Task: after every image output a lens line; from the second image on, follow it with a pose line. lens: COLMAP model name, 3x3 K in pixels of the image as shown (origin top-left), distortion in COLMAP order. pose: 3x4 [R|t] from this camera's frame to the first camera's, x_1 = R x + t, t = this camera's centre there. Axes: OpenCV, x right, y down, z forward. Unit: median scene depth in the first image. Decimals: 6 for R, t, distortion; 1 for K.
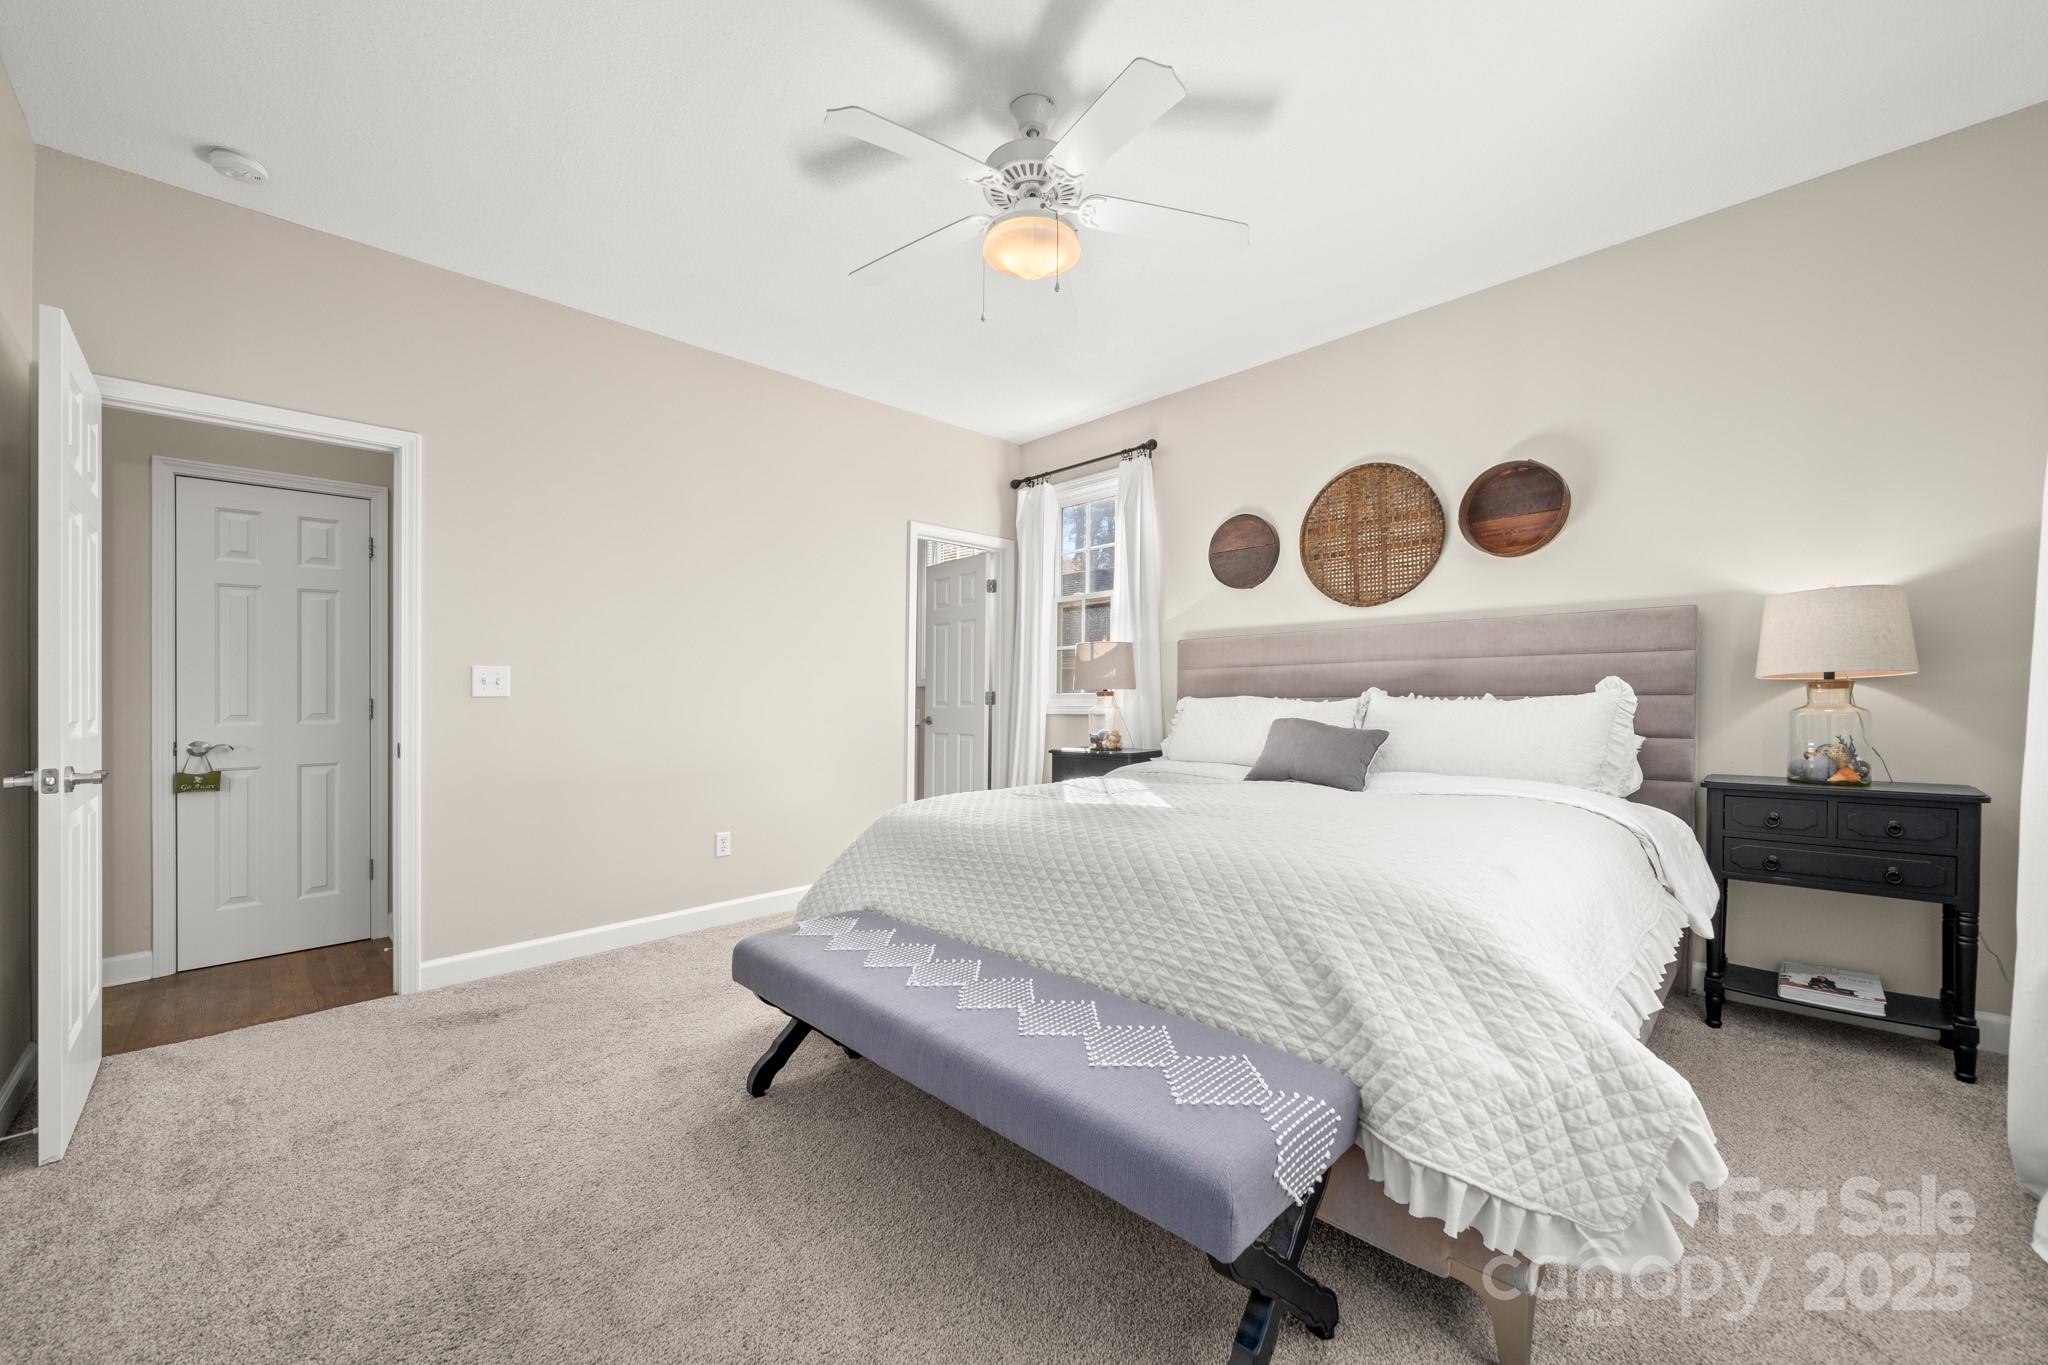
lens RADIAL K [[743.4, 0, 1038.1], [0, 743.4, 683.4], [0, 0, 1]] dist [-0.013275, -0.000027]
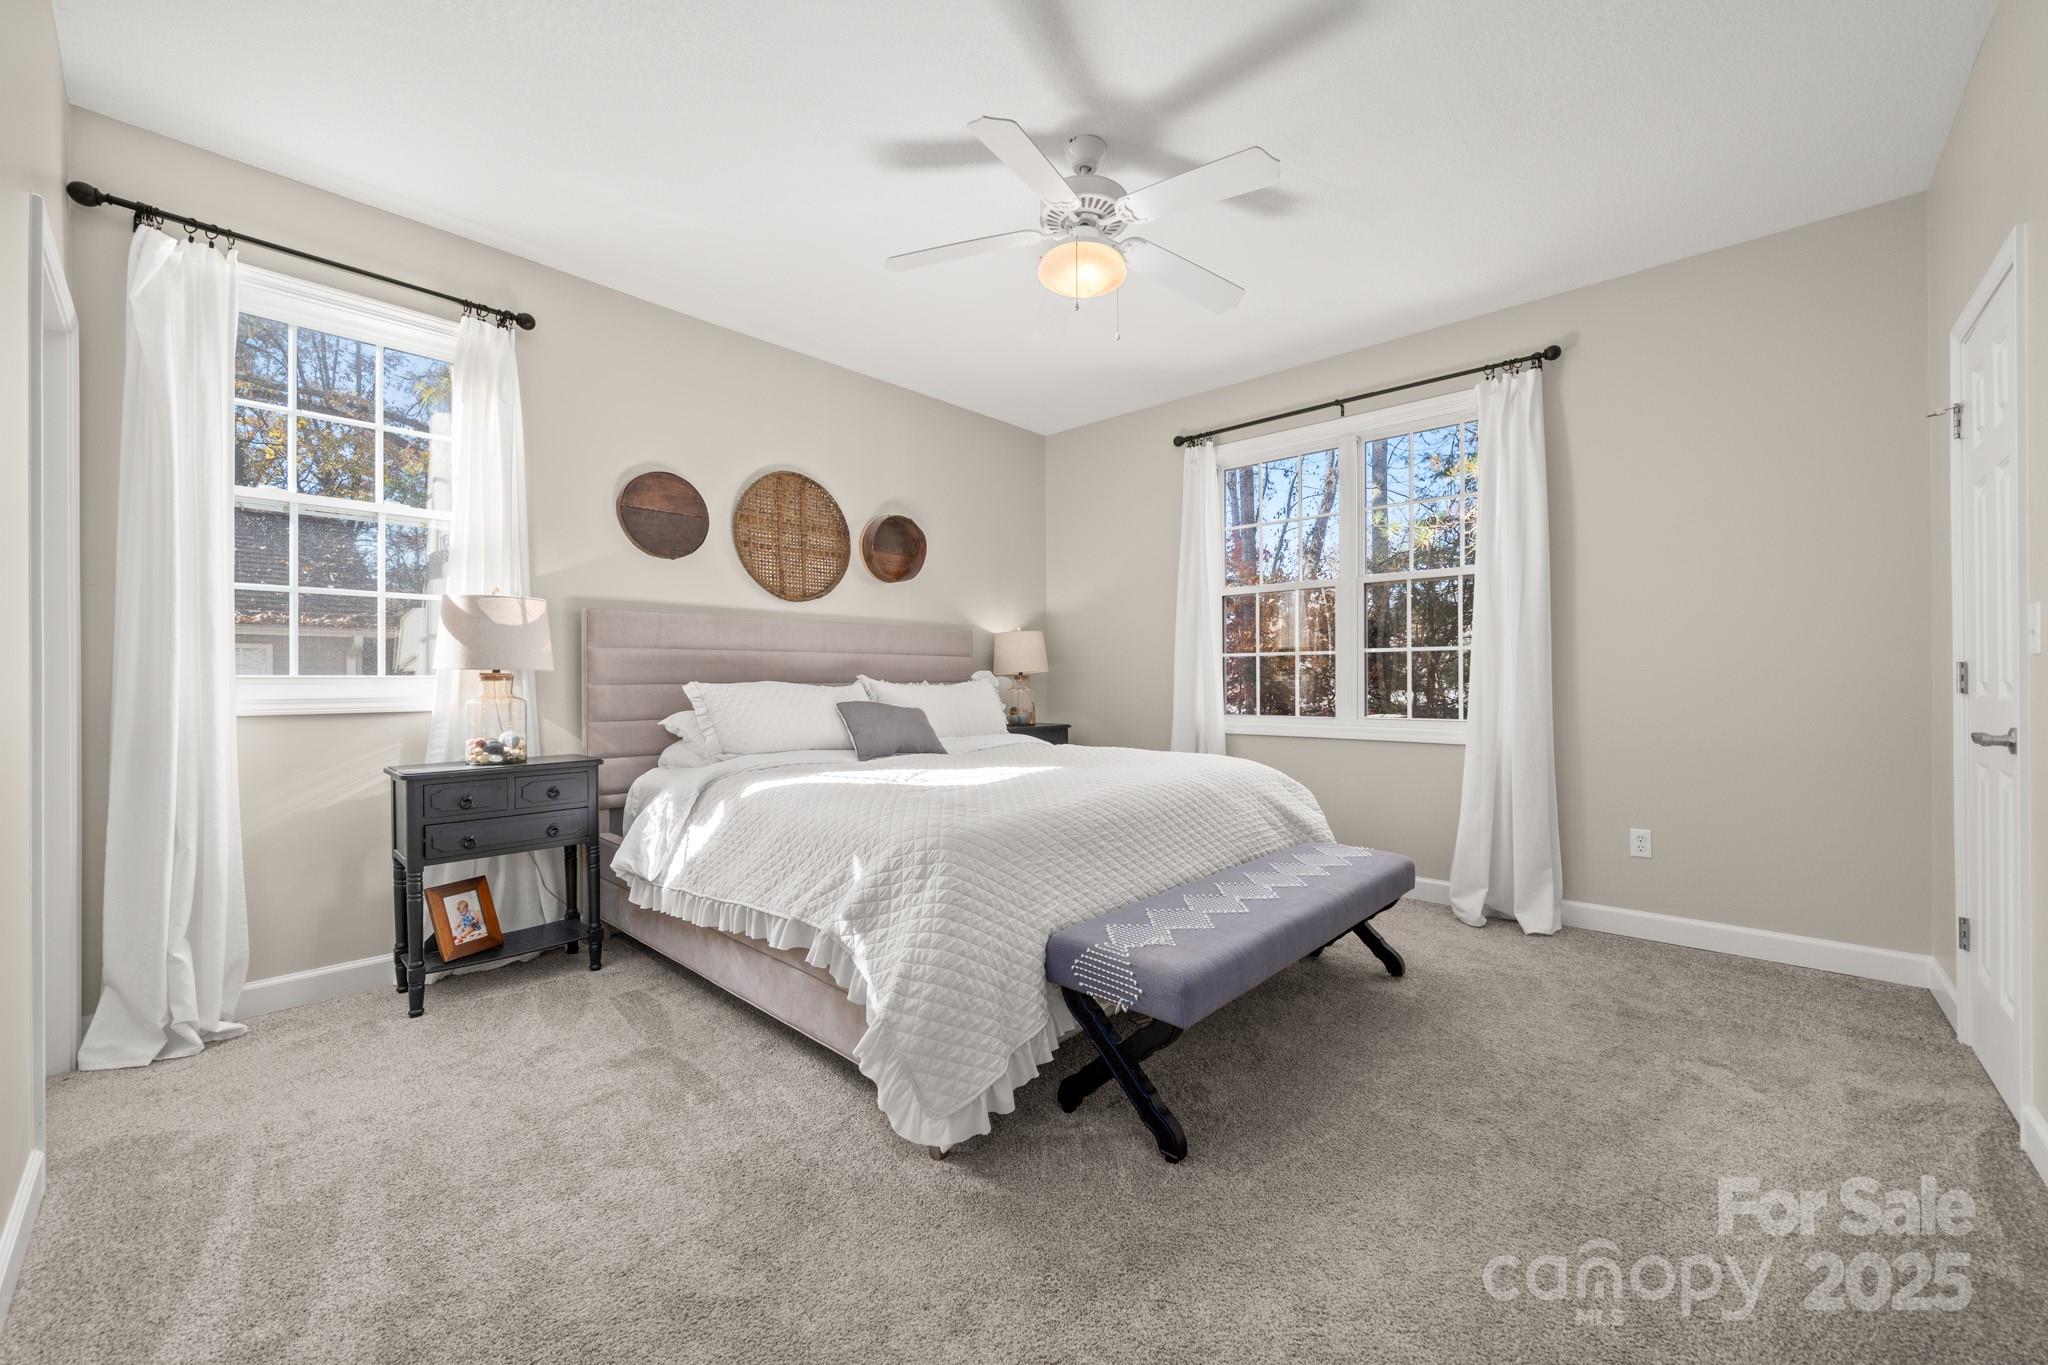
lens RADIAL K [[743.4, 0, 1038.1], [0, 743.4, 683.4], [0, 0, 1]] dist [-0.013275, -0.000027]
pose [[0.001483, 0.006740, 0.999976, -0.646132], [-0.014381, 0.999874, -0.006718, 0.019969], [-0.999895, -0.014371, 0.001580, 0.619599]]
